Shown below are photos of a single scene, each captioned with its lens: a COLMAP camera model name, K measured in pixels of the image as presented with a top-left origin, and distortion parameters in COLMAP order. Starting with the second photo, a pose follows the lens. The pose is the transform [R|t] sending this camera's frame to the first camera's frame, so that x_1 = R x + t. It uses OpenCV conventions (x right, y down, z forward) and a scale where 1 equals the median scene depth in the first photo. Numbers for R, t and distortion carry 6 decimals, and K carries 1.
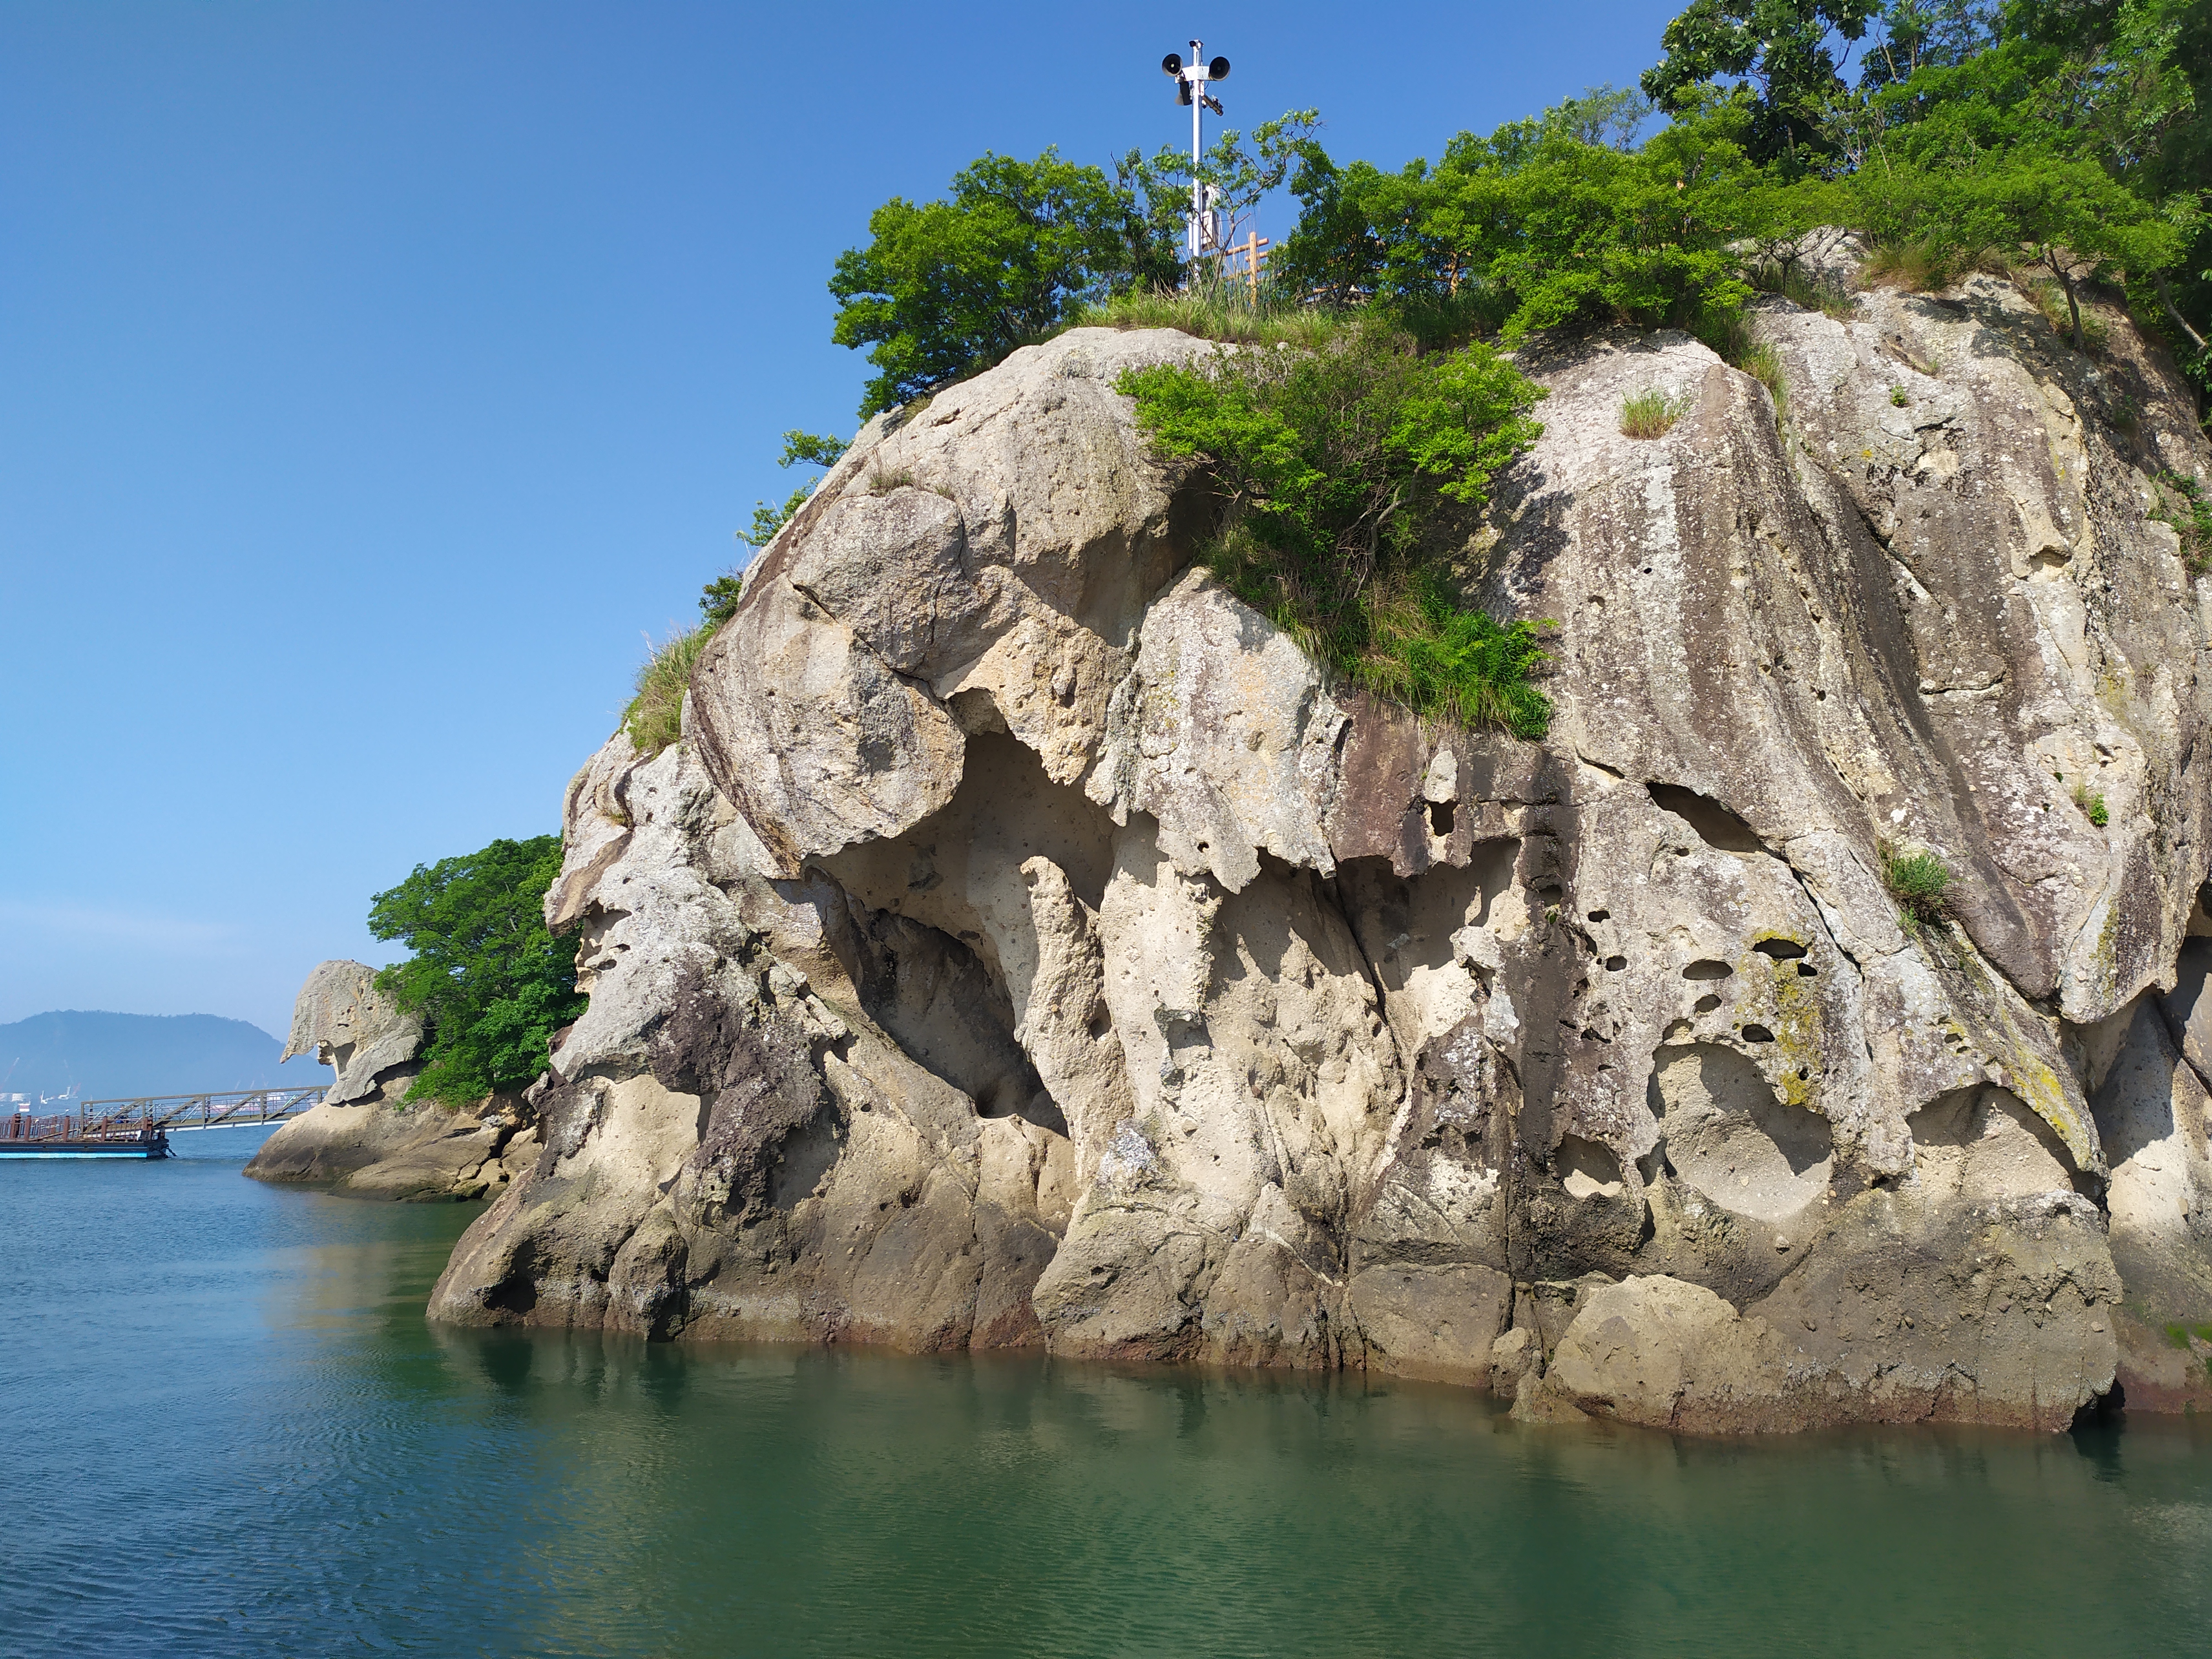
lens RADIAL K [[1632.5, 0, 1112.5], [0, 1632.5, 777.2], [0, 0, 1]] dist [0.049333, -0.034100]
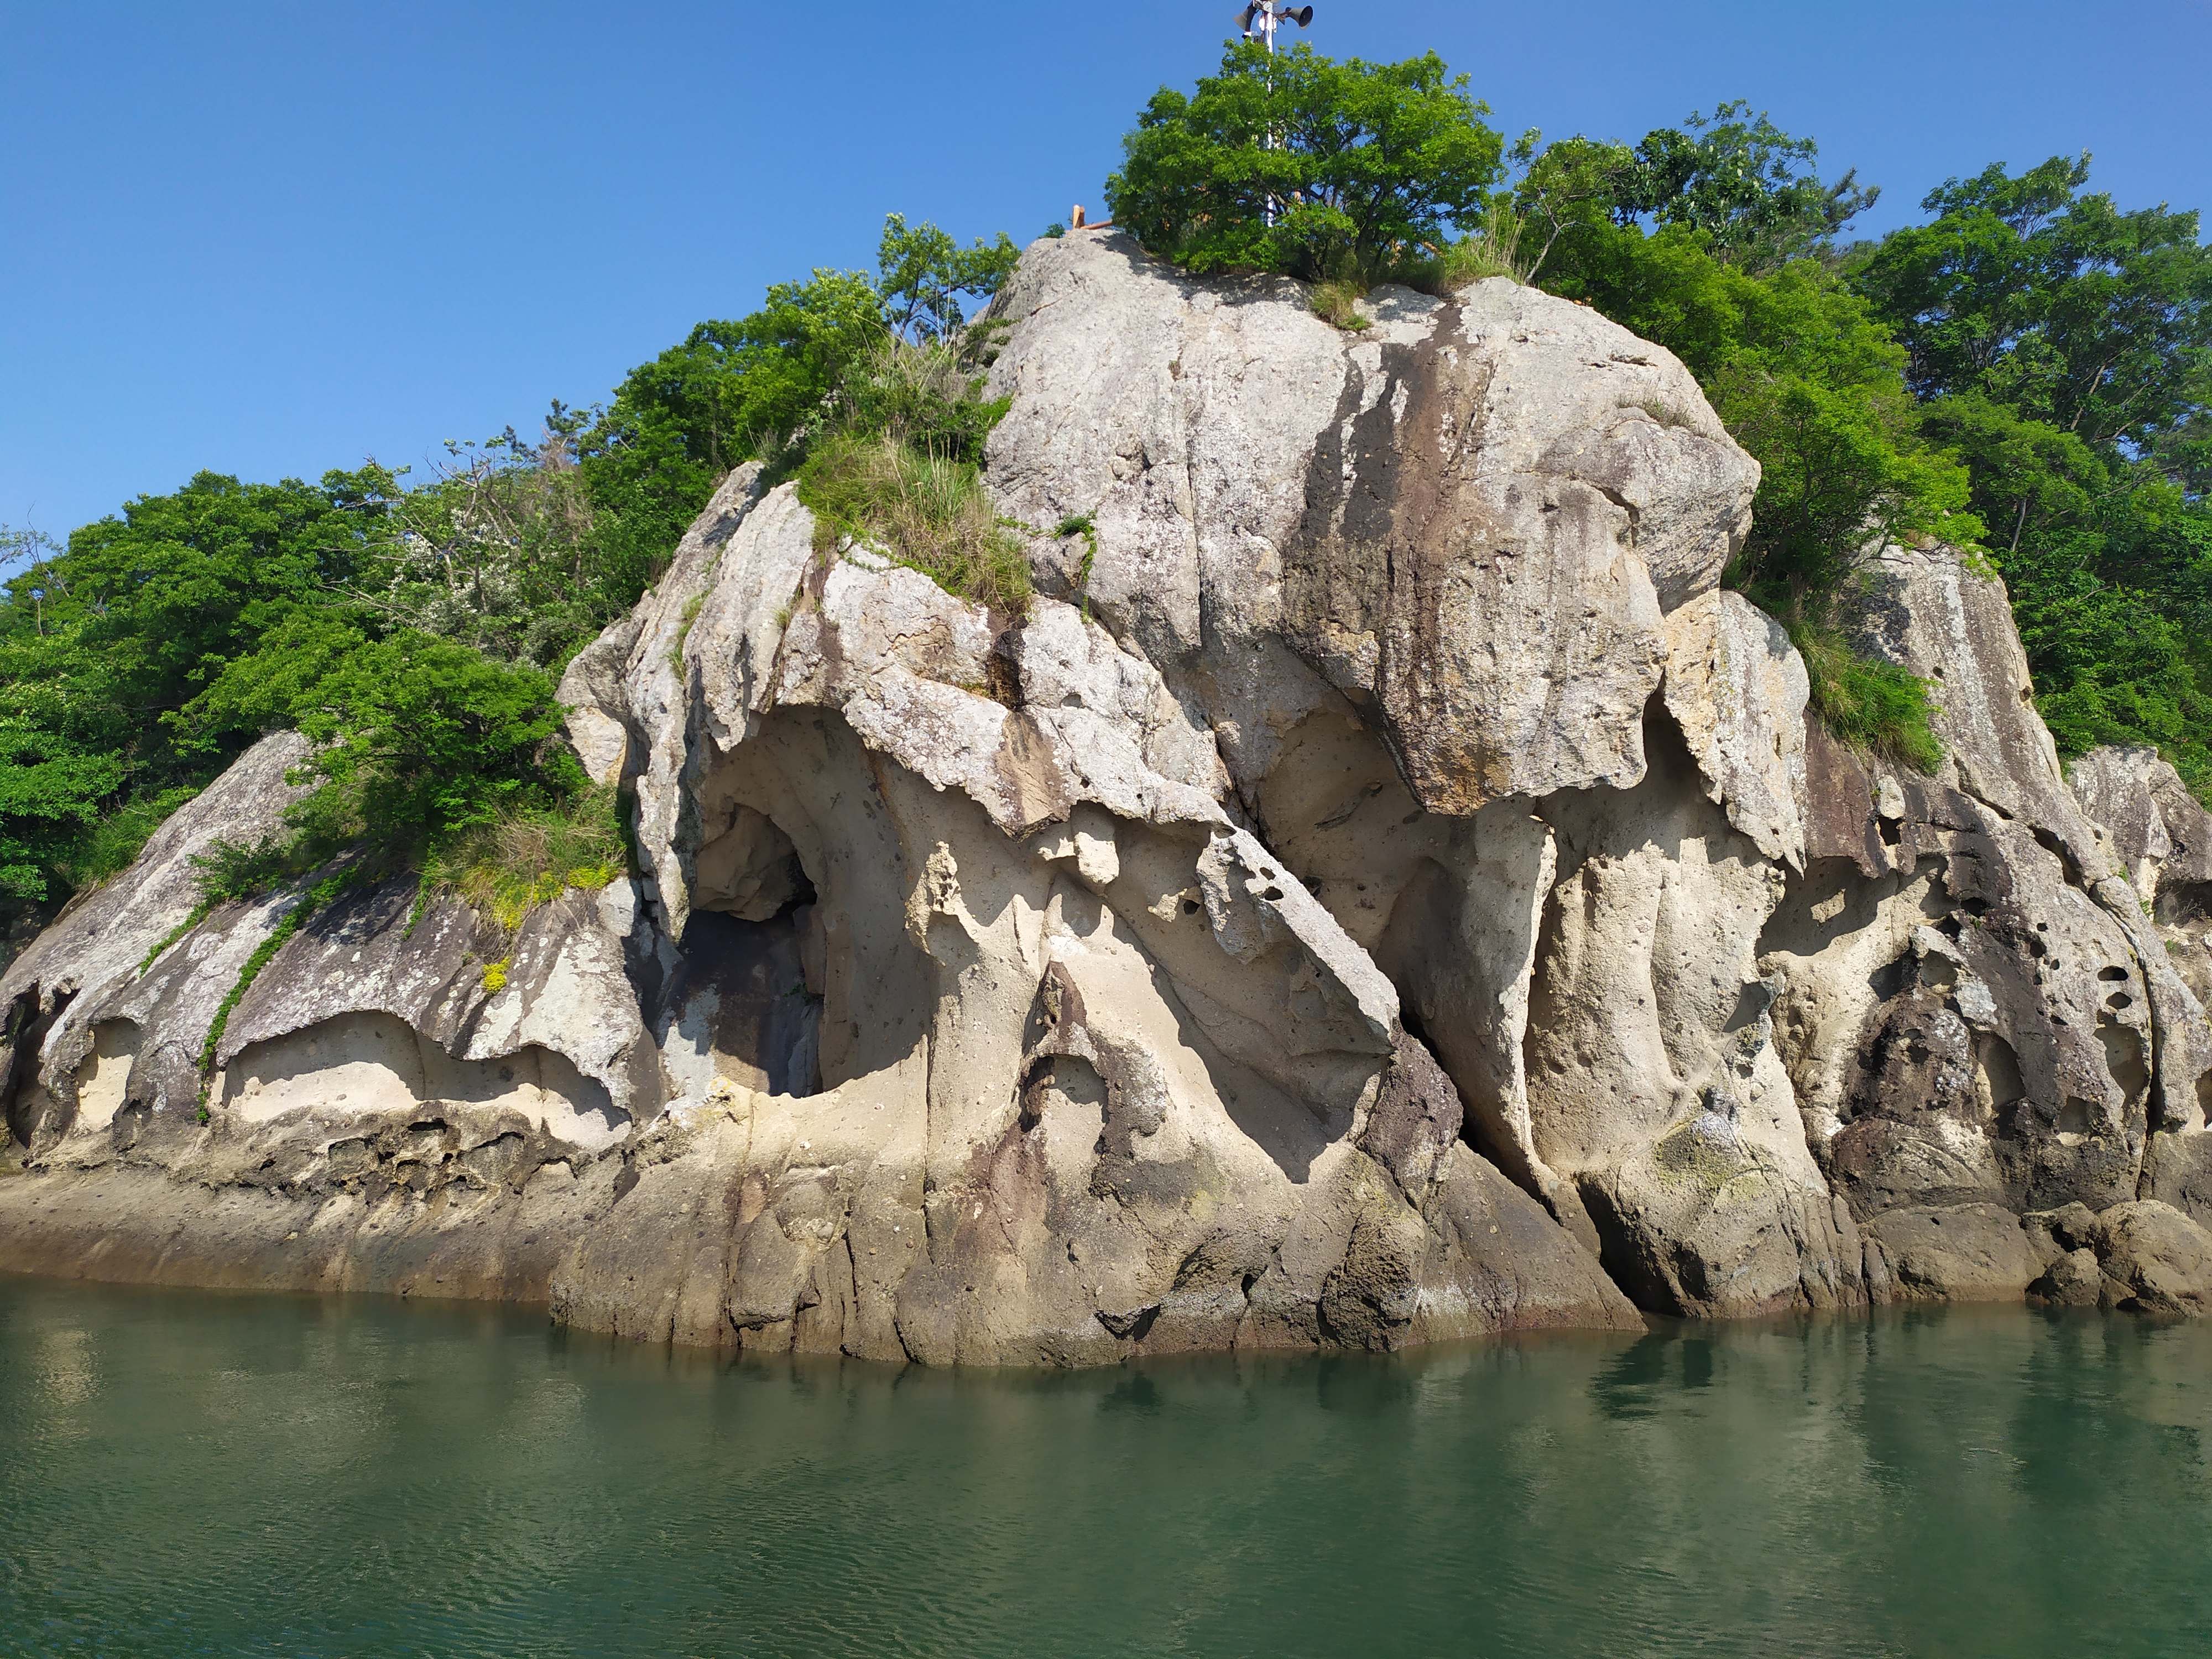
lens RADIAL K [[1632.5, 0, 1112.5], [0, 1632.5, 777.2], [0, 0, 1]] dist [0.049333, -0.034100]
pose [[0.692489, 0.125480, 0.710432, -1.046270], [-0.146976, 0.988643, -0.031355, 0.106625], [-0.706298, -0.082704, 0.703067, 0.563737]]
